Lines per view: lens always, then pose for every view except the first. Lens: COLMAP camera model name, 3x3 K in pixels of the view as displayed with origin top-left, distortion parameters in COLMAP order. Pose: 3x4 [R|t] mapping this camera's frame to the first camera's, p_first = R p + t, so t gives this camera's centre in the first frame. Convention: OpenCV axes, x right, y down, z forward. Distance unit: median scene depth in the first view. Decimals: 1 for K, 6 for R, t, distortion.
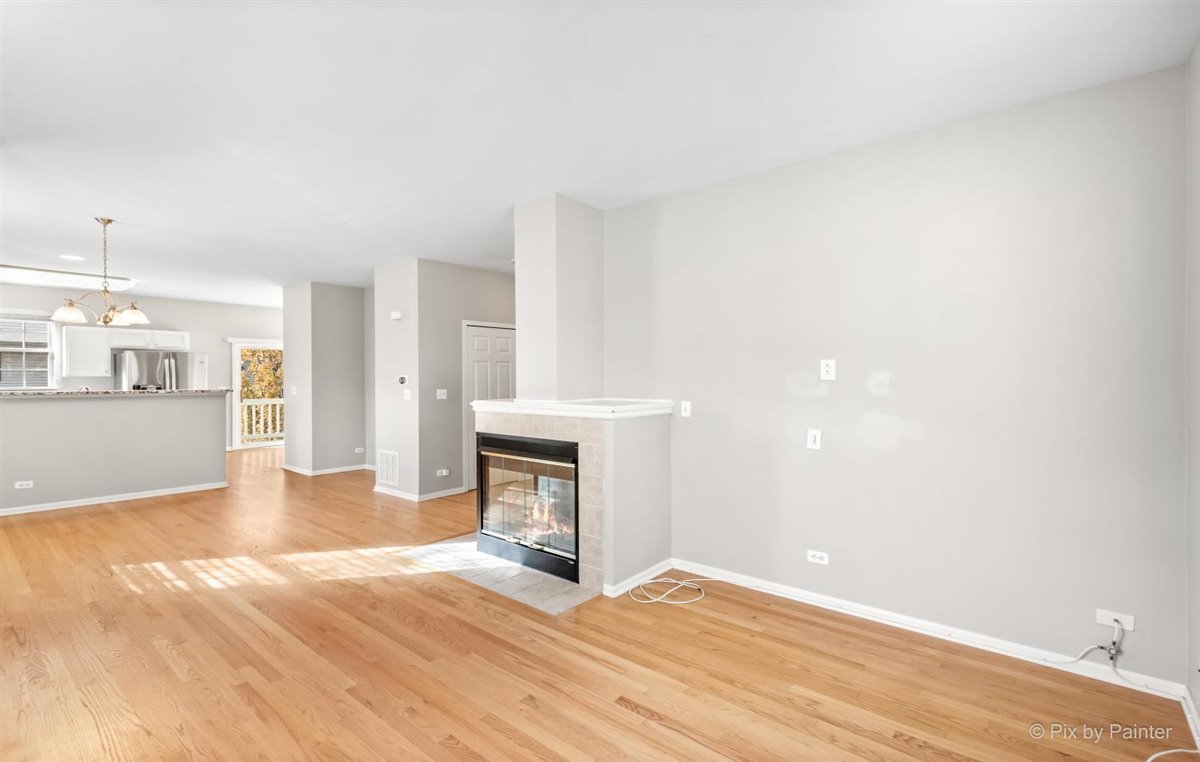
lens RADIAL K [[526.4, 0, 601.9], [0, 526.4, 370.5], [0, 0, 1]] dist [-0.004208, -0.000845]
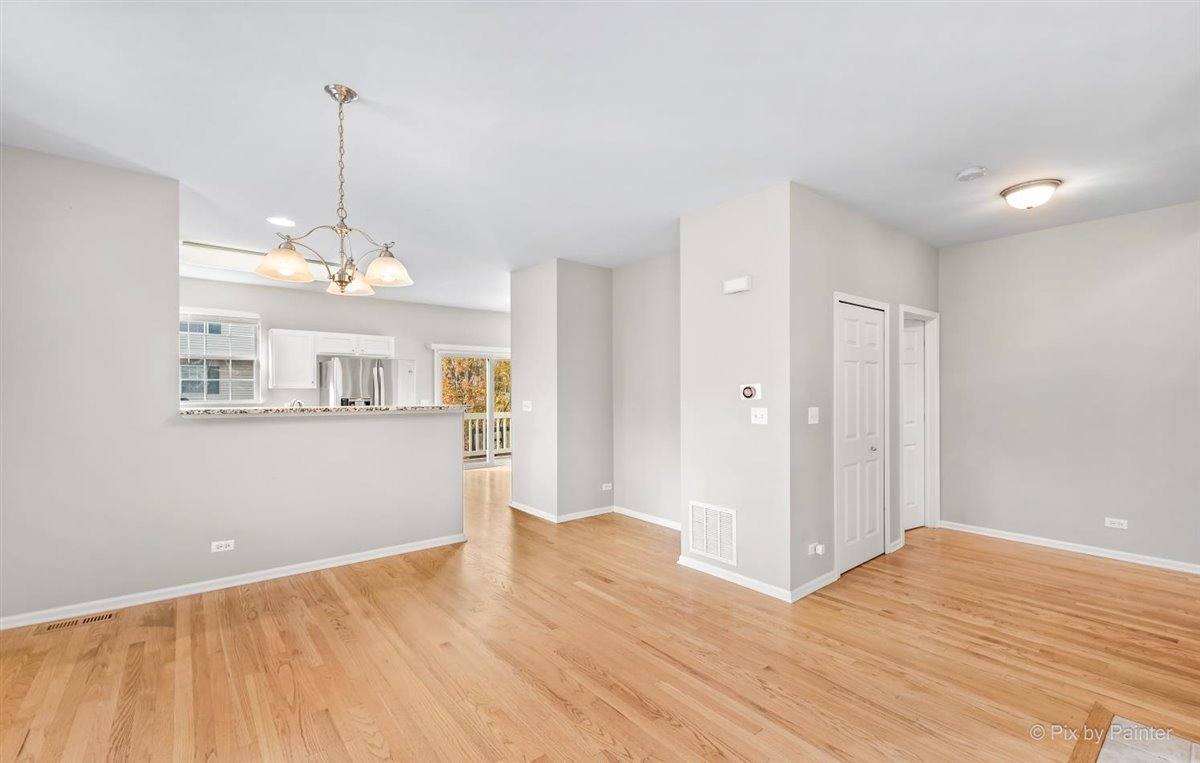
lens RADIAL K [[504.2, 0, 603.7], [0, 504.2, 383.3], [0, 0, 1]] dist [0.008484, -0.000466]
pose [[0.978010, -0.003815, -0.208522, -0.328640], [0.002909, 0.999985, -0.004649, 0.008291], [0.208536, 0.003940, 0.978007, 0.312079]]
